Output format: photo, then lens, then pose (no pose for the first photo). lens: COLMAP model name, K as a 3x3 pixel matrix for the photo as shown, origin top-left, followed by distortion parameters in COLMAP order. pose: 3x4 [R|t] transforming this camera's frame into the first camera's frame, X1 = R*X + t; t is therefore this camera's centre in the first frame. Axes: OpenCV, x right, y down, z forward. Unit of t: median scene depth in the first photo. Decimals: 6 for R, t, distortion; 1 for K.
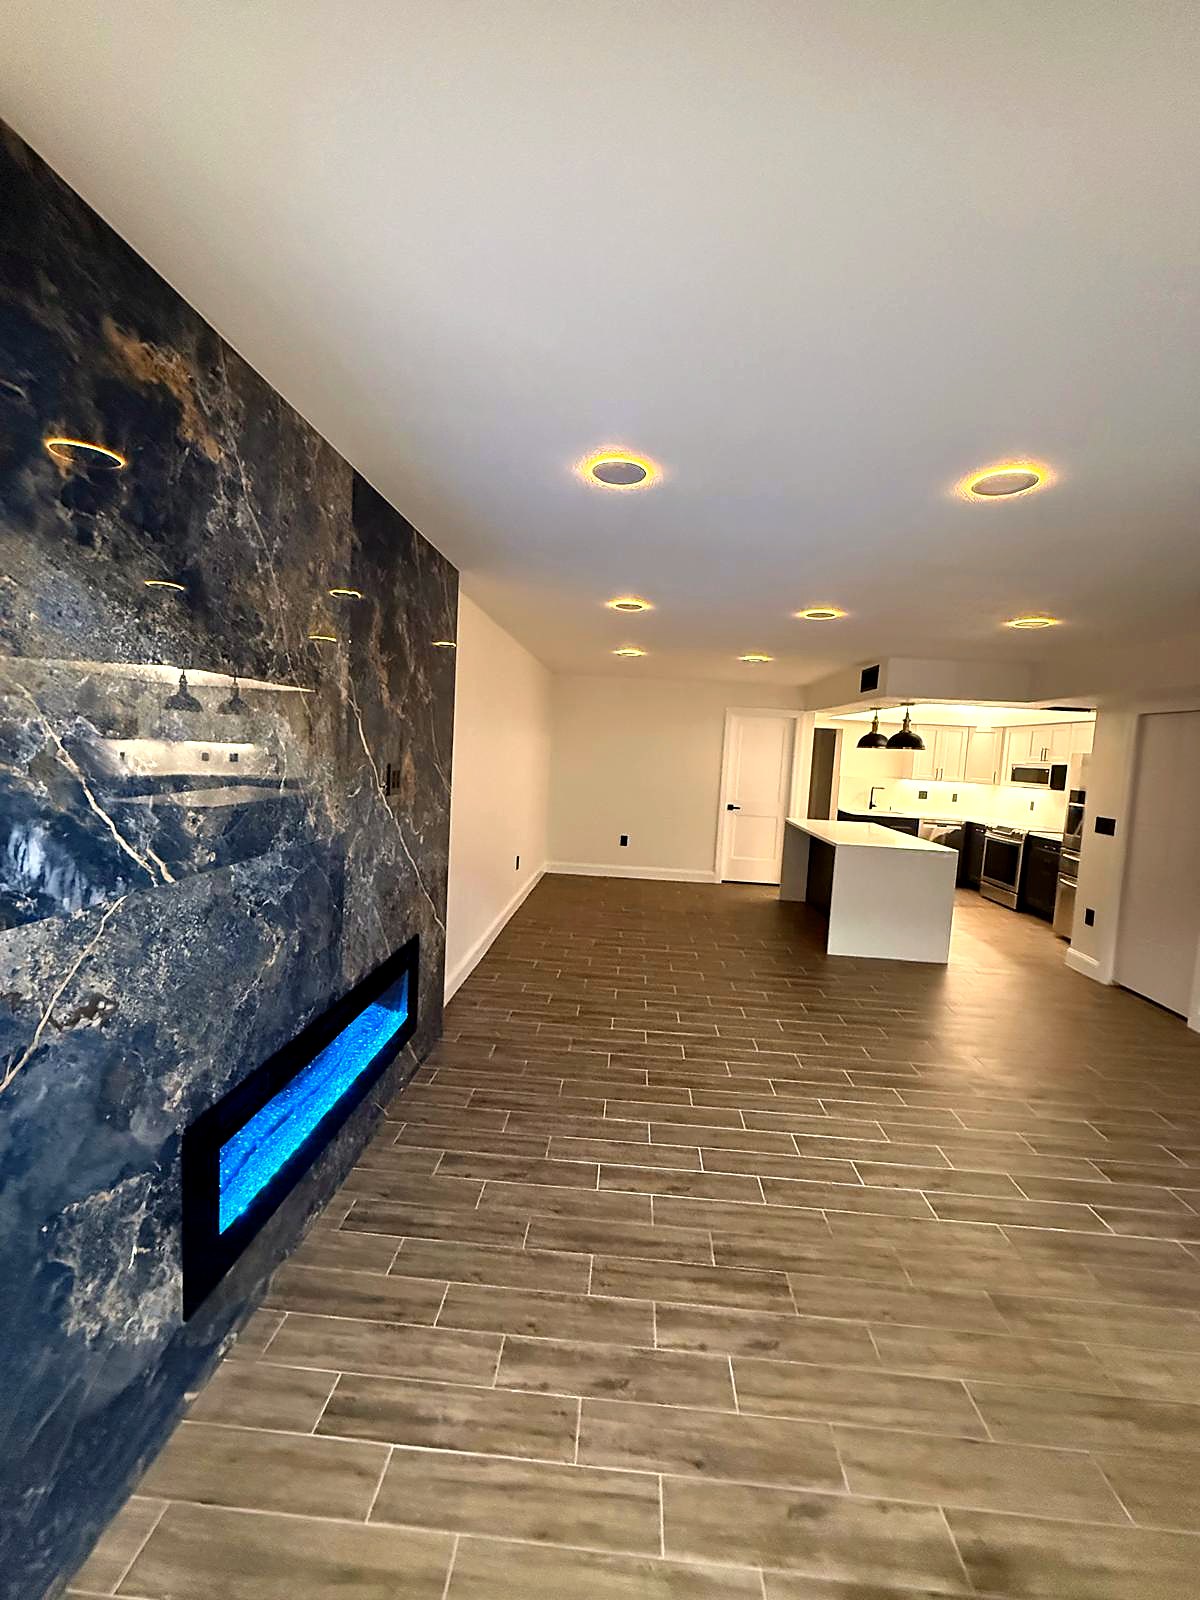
lens RADIAL K [[637.3, 0, 602.2], [0, 637.3, 794.9], [0, 0, 1]] dist [0.000905, 0.000100]
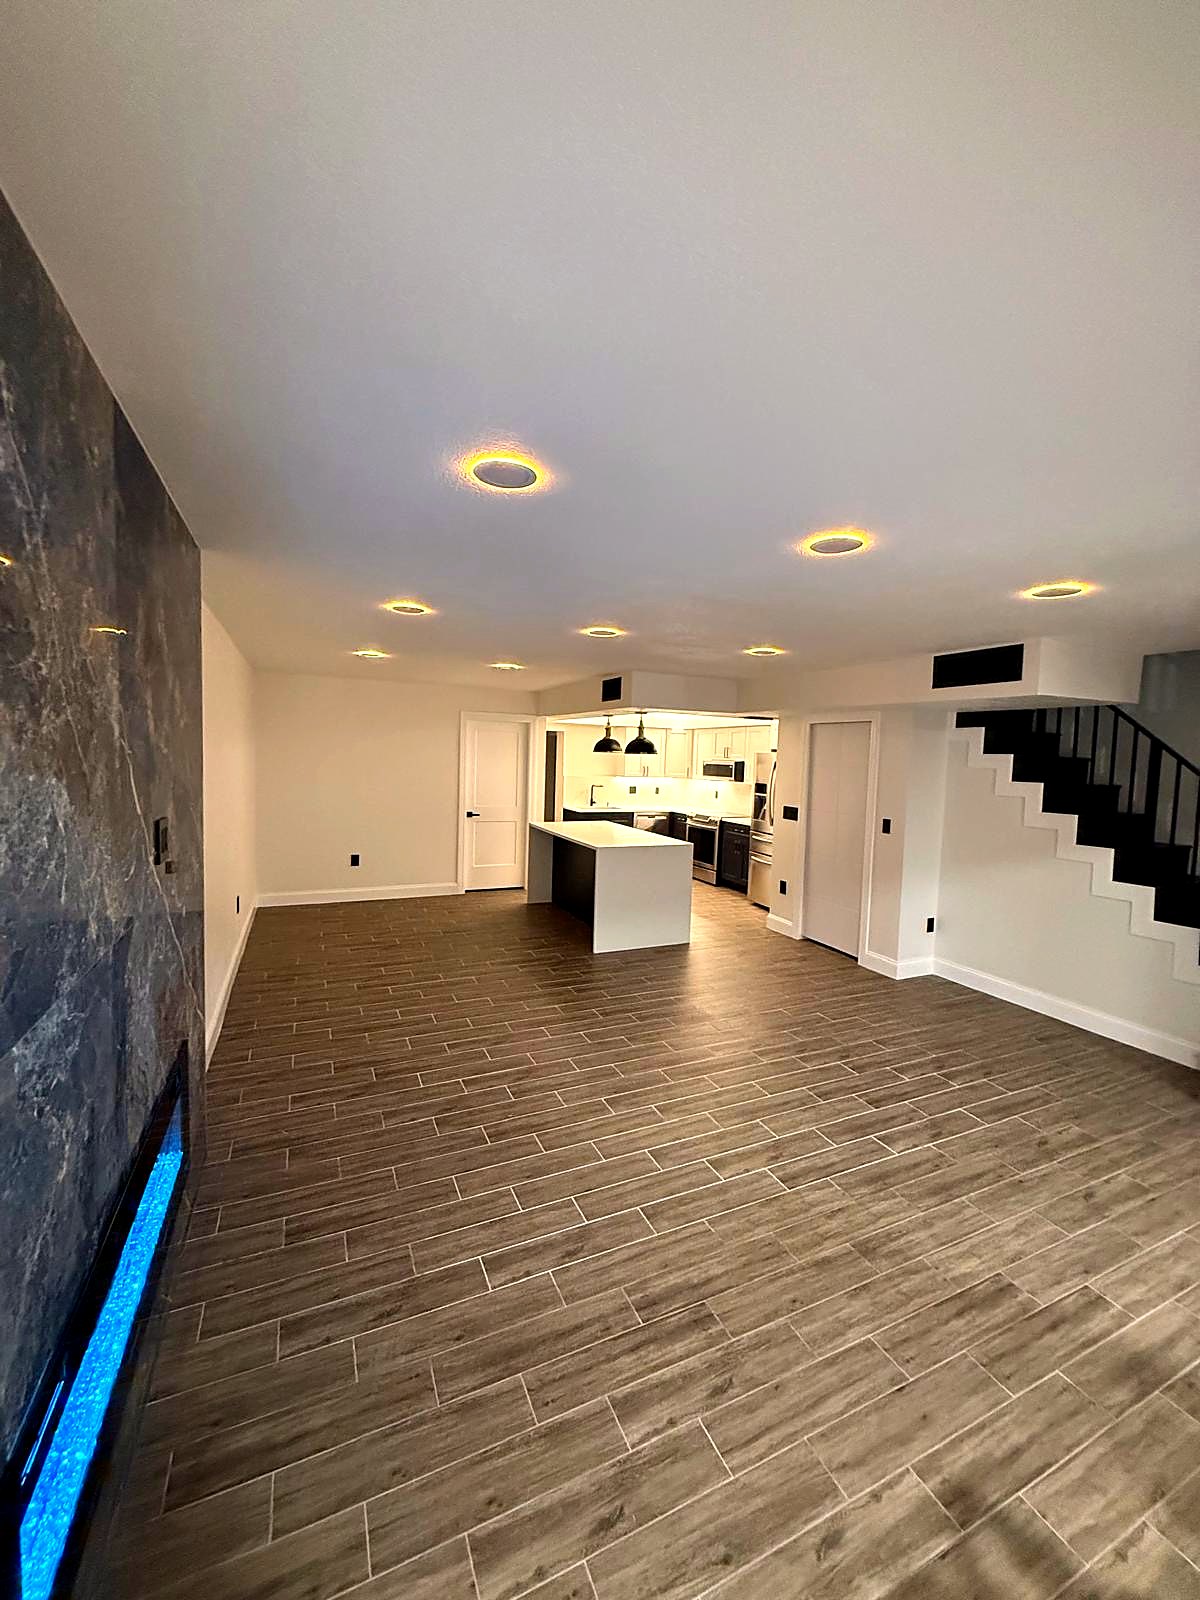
lens RADIAL K [[637.3, 0, 602.3], [0, 637.3, 794.8], [0, 0, 1]] dist [0.000905, 0.000100]
pose [[0.883709, -0.056485, 0.464616, -0.228330], [0.052615, 0.998388, 0.021304, -0.067099], [-0.465070, 0.005619, 0.885256, 0.141384]]
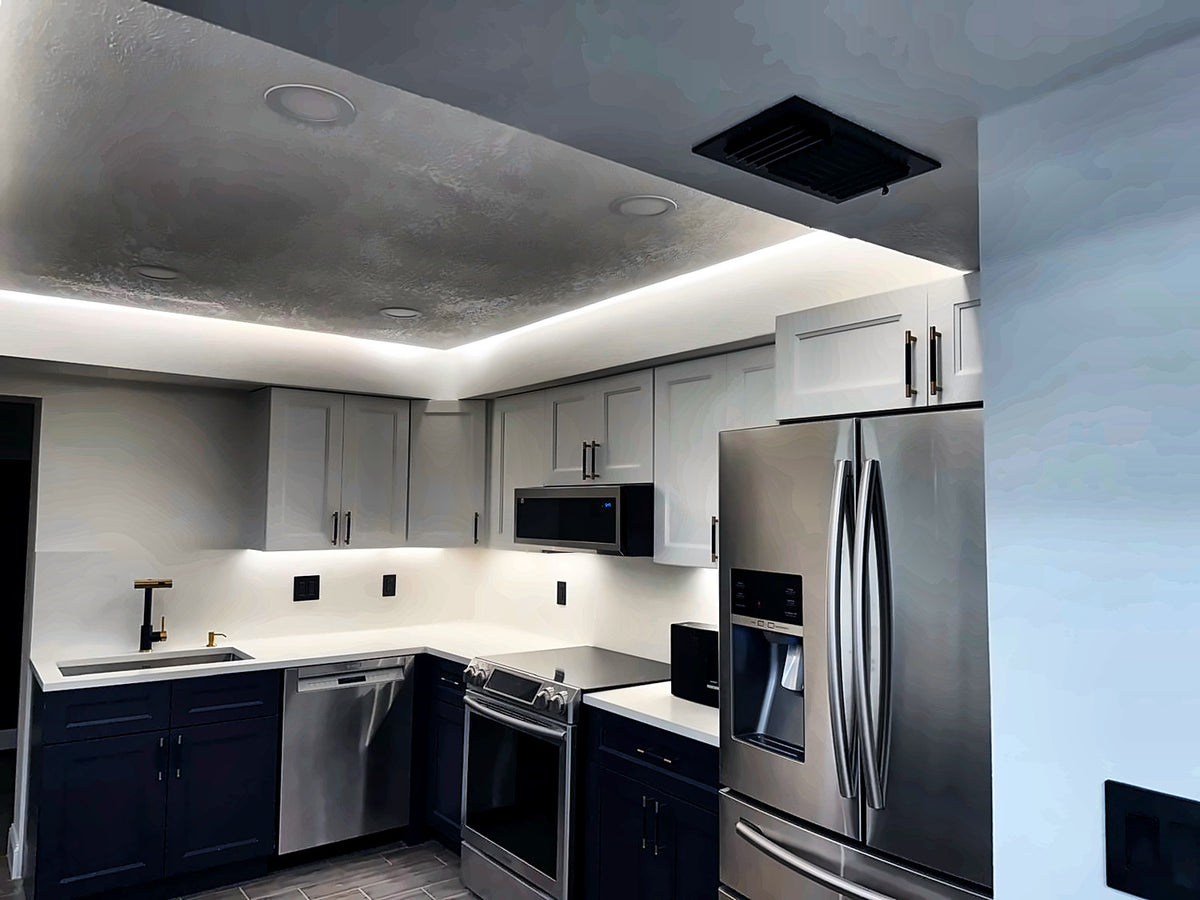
lens RADIAL K [[847.6, 0, 600.3], [0, 847.6, 449.1], [0, 0, 1]] dist [0.040794, -0.030391]
pose [[0.762342, -0.001700, 0.647172, 1.163449], [0.081117, 0.992361, -0.092945, -0.069062], [-0.642071, 0.123353, 0.756657, 1.906424]]
